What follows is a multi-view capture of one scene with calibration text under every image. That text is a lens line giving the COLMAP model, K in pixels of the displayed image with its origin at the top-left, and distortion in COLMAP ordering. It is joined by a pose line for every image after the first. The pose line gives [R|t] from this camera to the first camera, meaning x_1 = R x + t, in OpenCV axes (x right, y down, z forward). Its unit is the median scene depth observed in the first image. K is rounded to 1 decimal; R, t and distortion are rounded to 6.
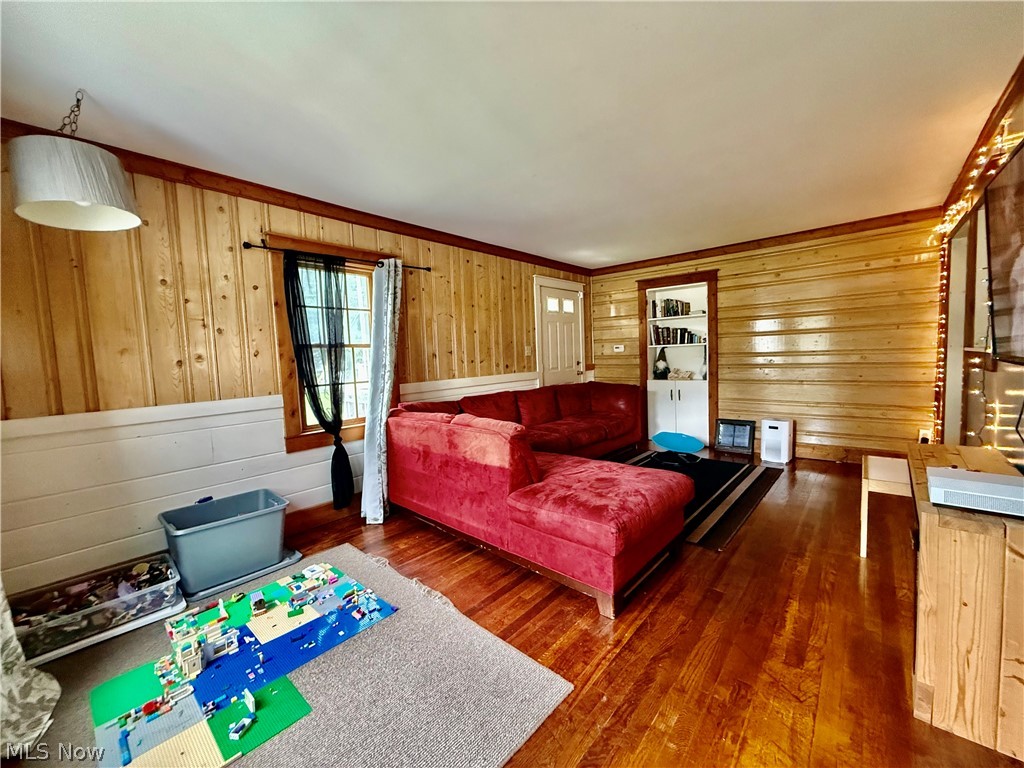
lens RADIAL K [[409.5, 0, 509.5], [0, 409.5, 384.4], [0, 0, 1]] dist [-0.000640, 0.000520]
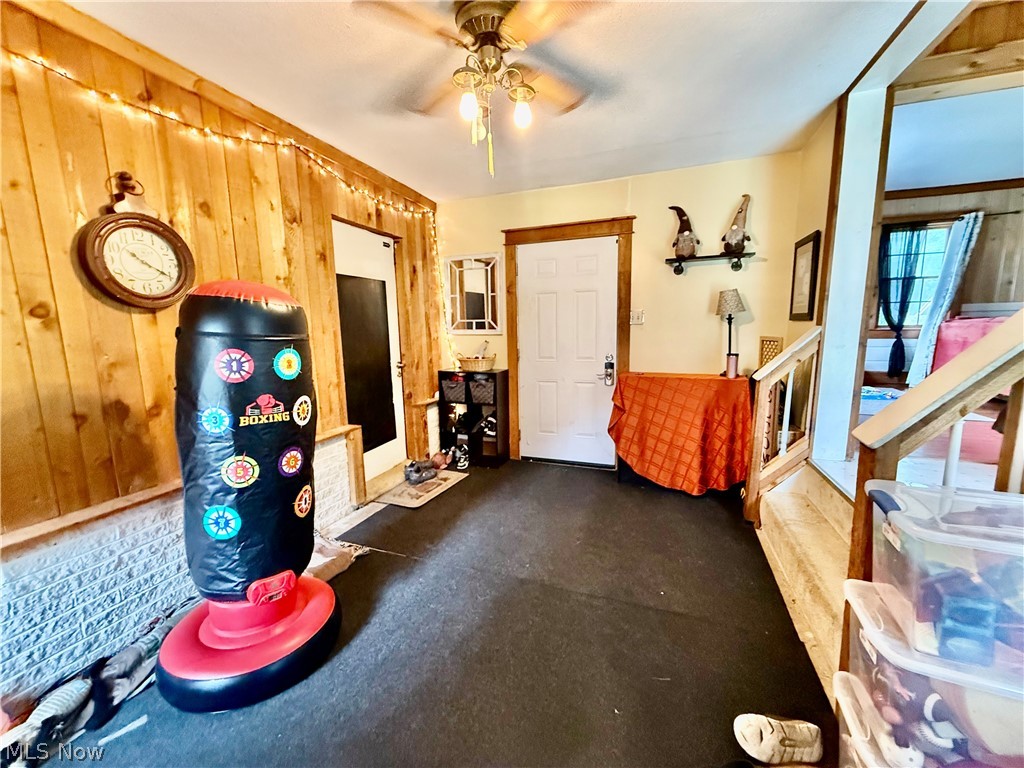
lens RADIAL K [[409.5, 0, 509.5], [0, 409.5, 384.4], [0, 0, 1]] dist [-0.000640, 0.000520]
pose [[0.365736, 0.163903, -0.916173, 0.536187], [-0.060674, 0.986476, 0.152259, 0.164910], [0.928739, -0.000099, 0.370734, -1.042631]]
